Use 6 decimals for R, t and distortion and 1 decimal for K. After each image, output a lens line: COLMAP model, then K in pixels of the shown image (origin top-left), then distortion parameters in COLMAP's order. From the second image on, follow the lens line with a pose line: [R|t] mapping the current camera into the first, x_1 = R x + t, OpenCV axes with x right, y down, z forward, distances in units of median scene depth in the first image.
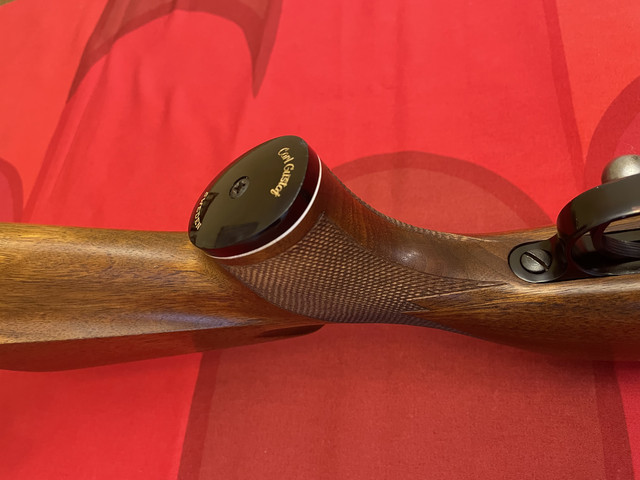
lens RADIAL K [[479.9, 0, 329.5], [0, 479.9, 241.9], [0, 0, 1]] dist [0.070225, -0.098392]
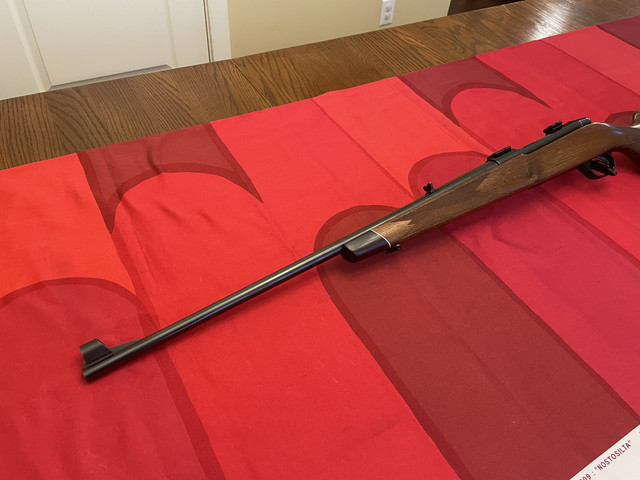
lens RADIAL K [[479.9, 0, 316.1], [0, 479.9, 249.5], [0, 0, 1]] dist [0.070225, -0.098392]
pose [[0.730986, -0.156842, 0.664124, -1.552499], [0.379233, 0.902469, -0.204283, 0.408208], [-0.567311, 0.401185, 0.719172, -0.509748]]
